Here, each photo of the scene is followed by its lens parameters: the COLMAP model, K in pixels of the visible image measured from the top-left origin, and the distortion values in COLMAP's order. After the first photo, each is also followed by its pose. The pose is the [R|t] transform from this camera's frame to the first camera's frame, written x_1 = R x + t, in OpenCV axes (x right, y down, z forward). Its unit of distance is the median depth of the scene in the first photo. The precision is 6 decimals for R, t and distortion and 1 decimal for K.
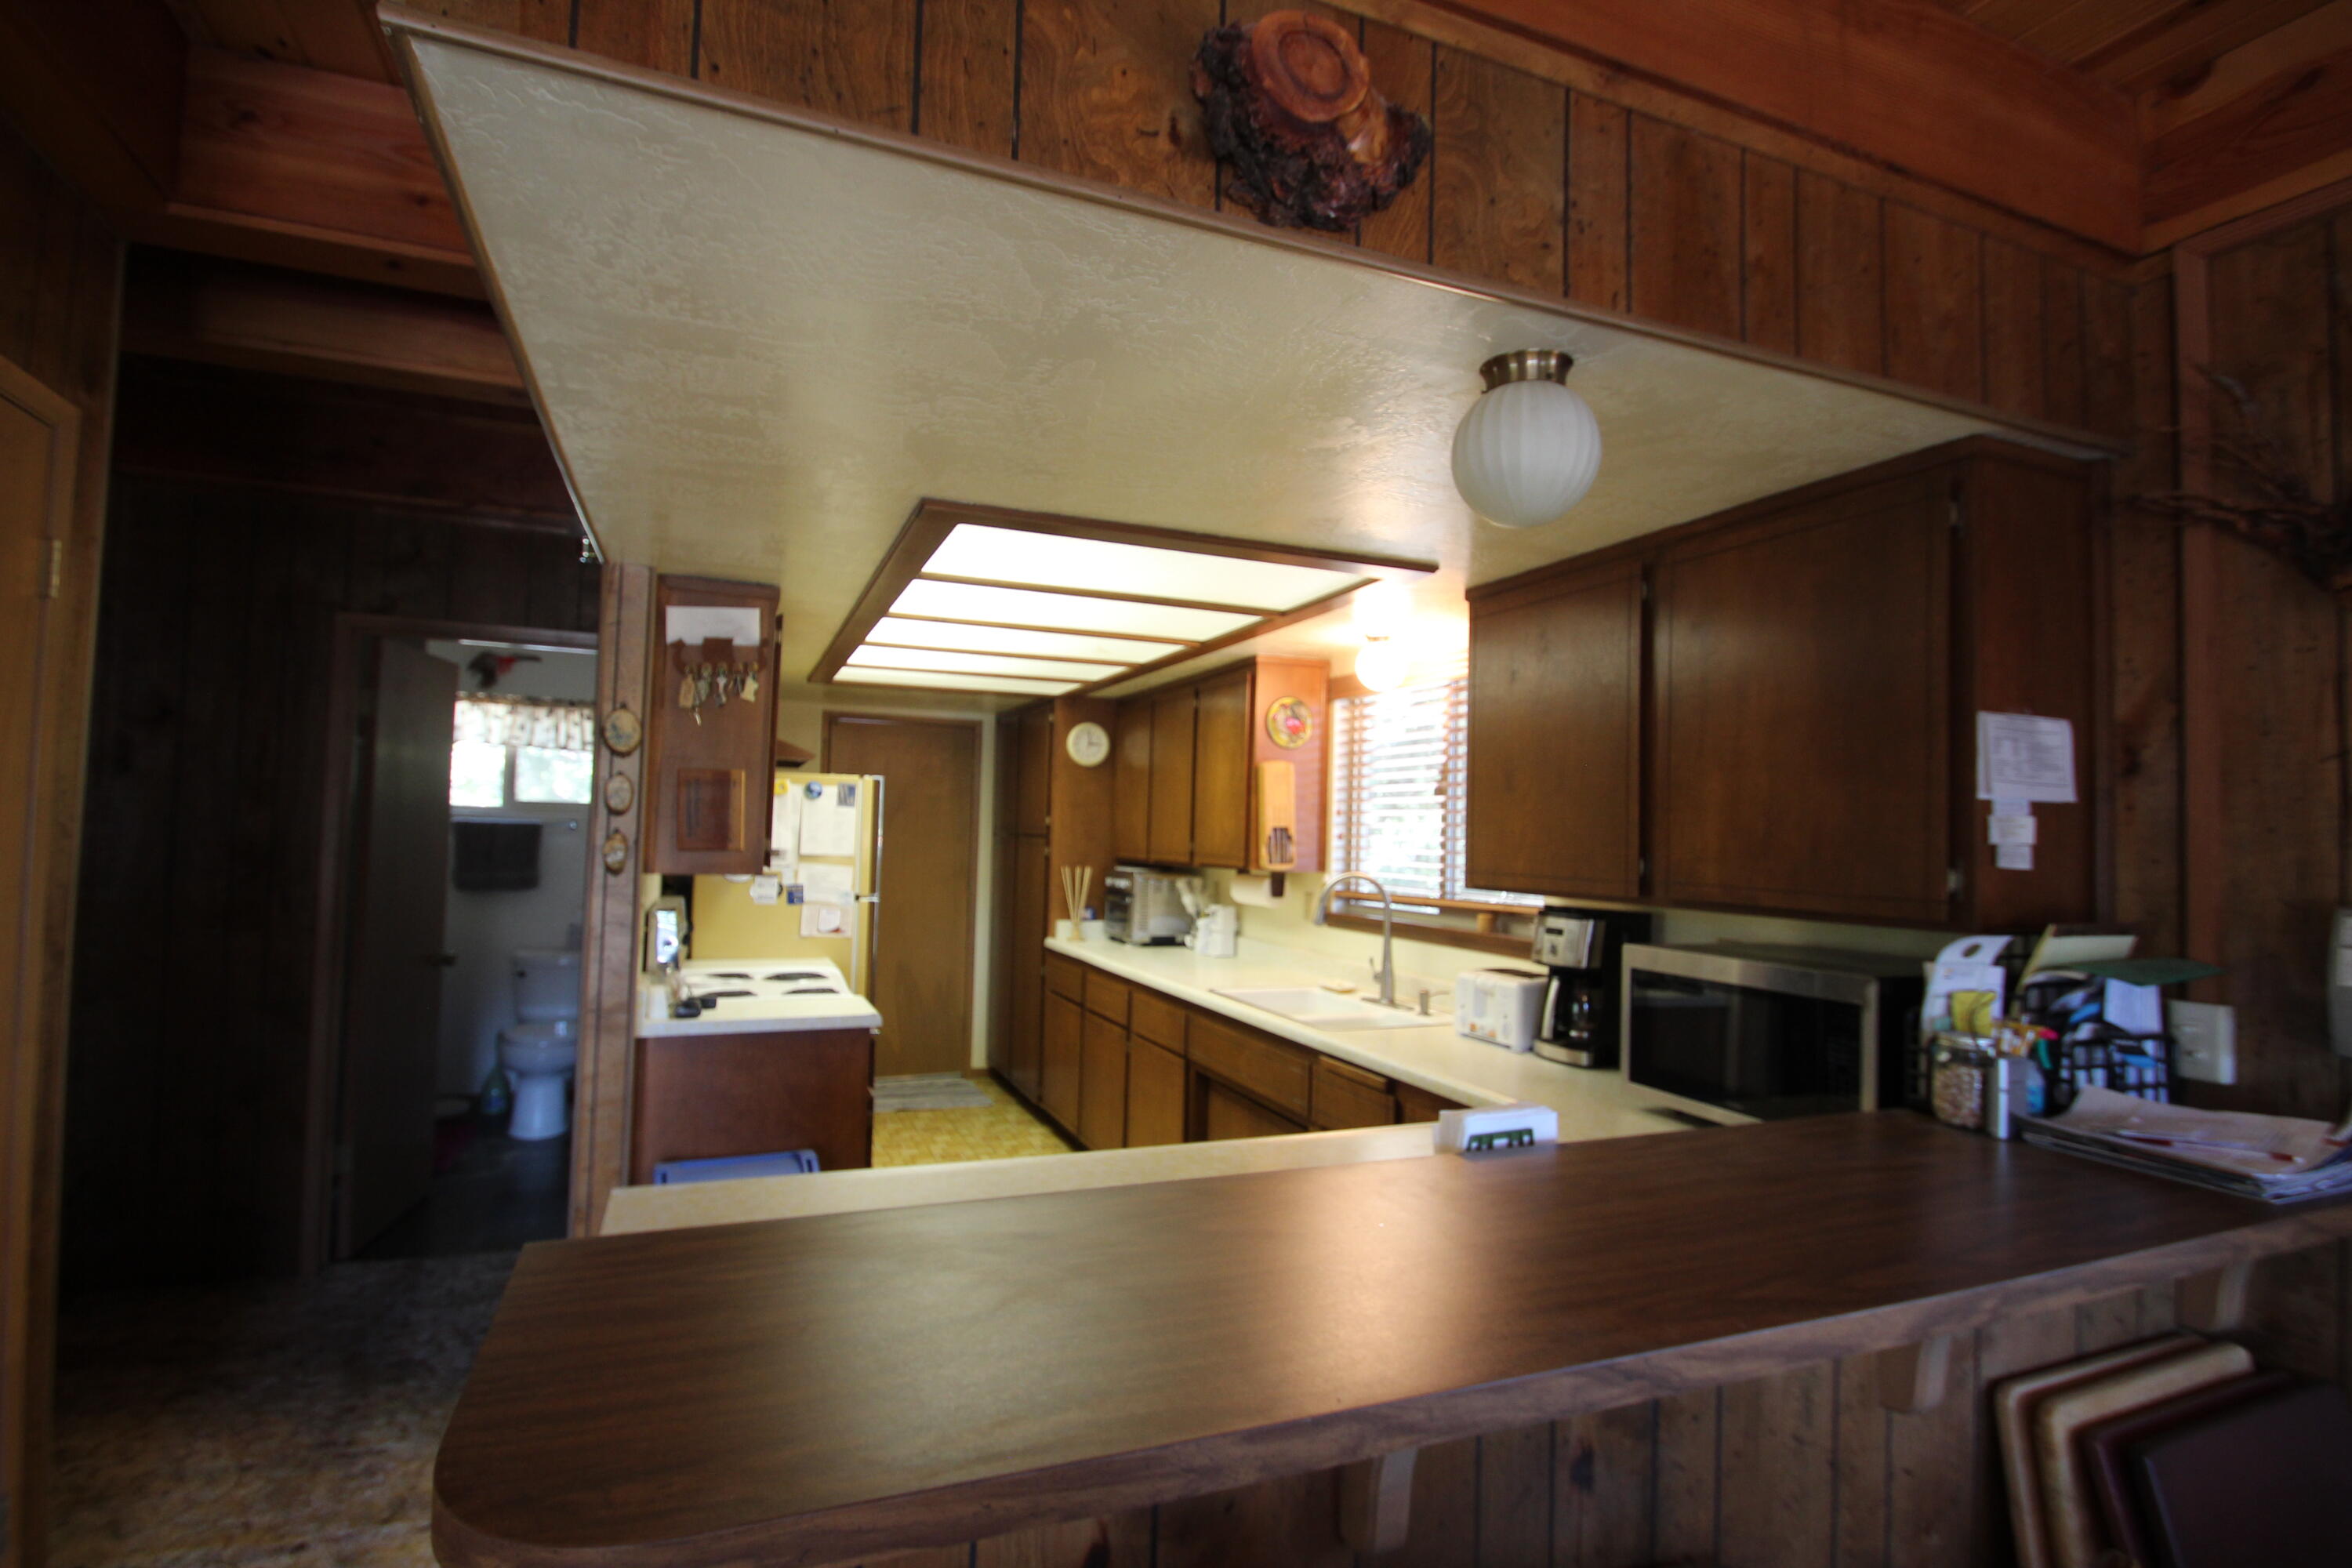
lens RADIAL K [[1110.9, 0, 1189.2], [0, 1110.9, 793.4], [0, 0, 1]] dist [-0.004041, -0.008858]
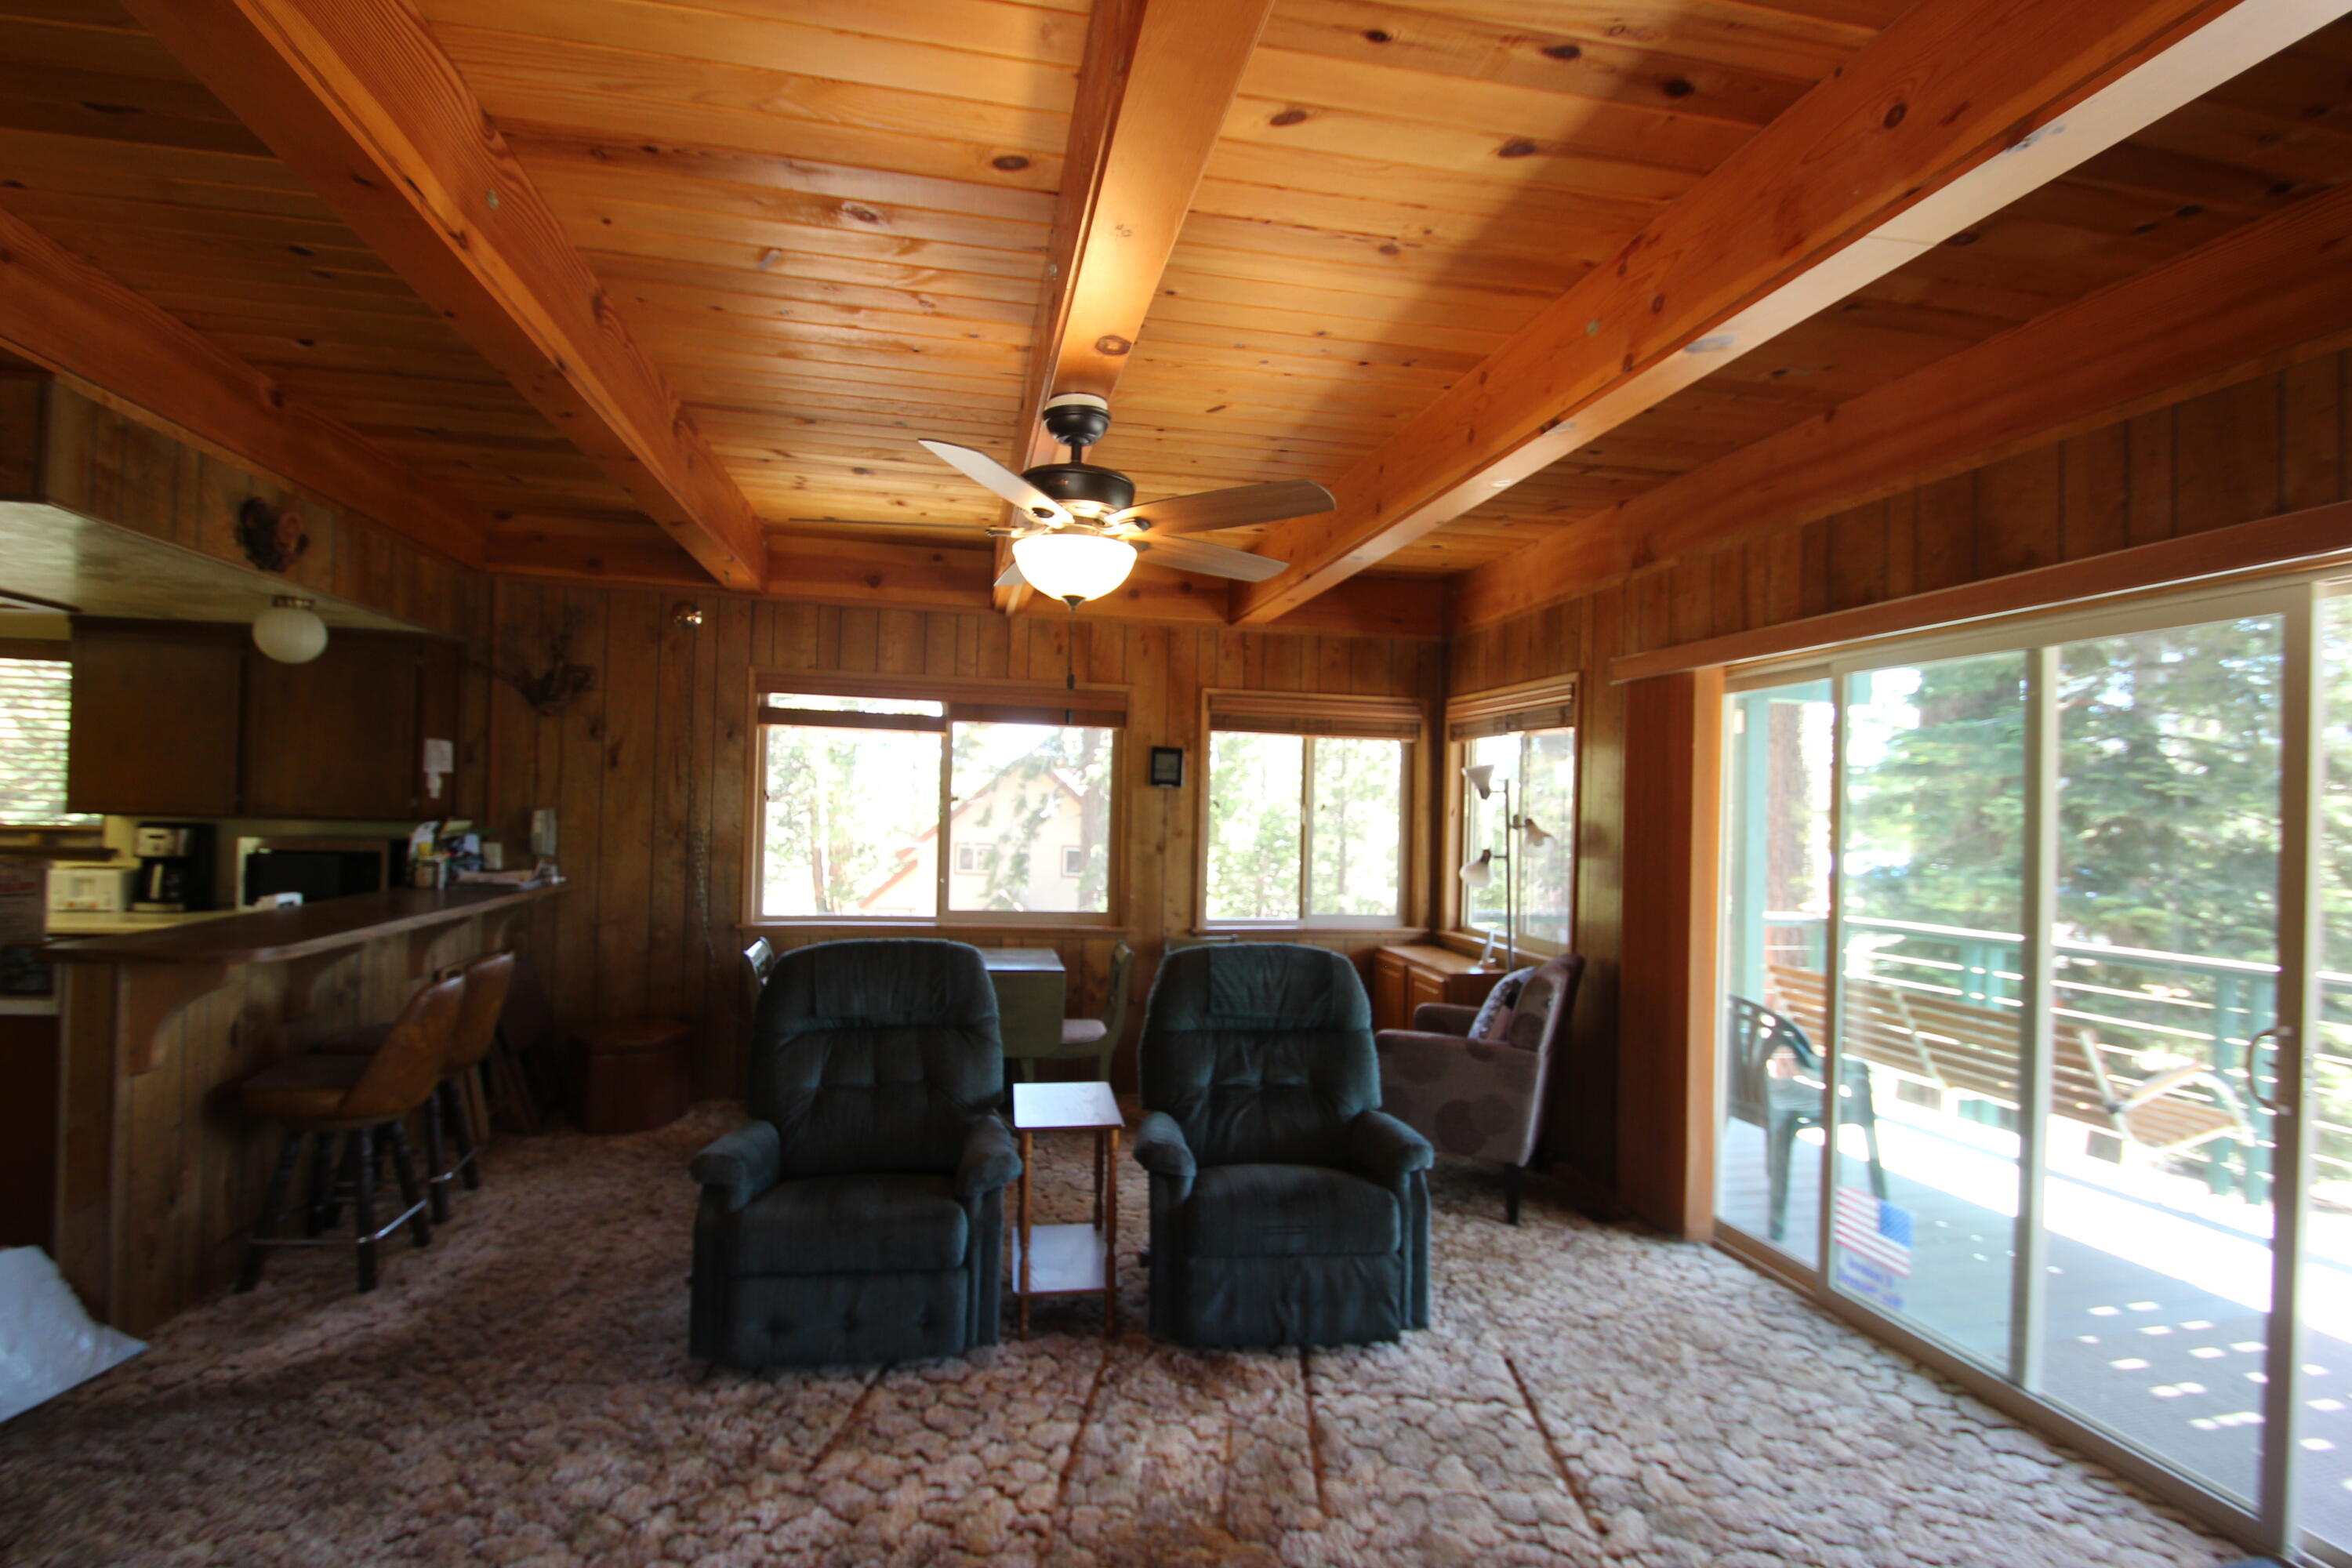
lens RADIAL K [[1089.7, 0, 1167.0], [0, 1089.7, 794.6], [0, 0, 1]] dist [0.003303, -0.012078]
pose [[0.199656, -0.016298, 0.979731, -0.875127], [-0.060665, 0.997738, 0.028960, -0.072476], [-0.977986, -0.065217, 0.198215, -0.742390]]
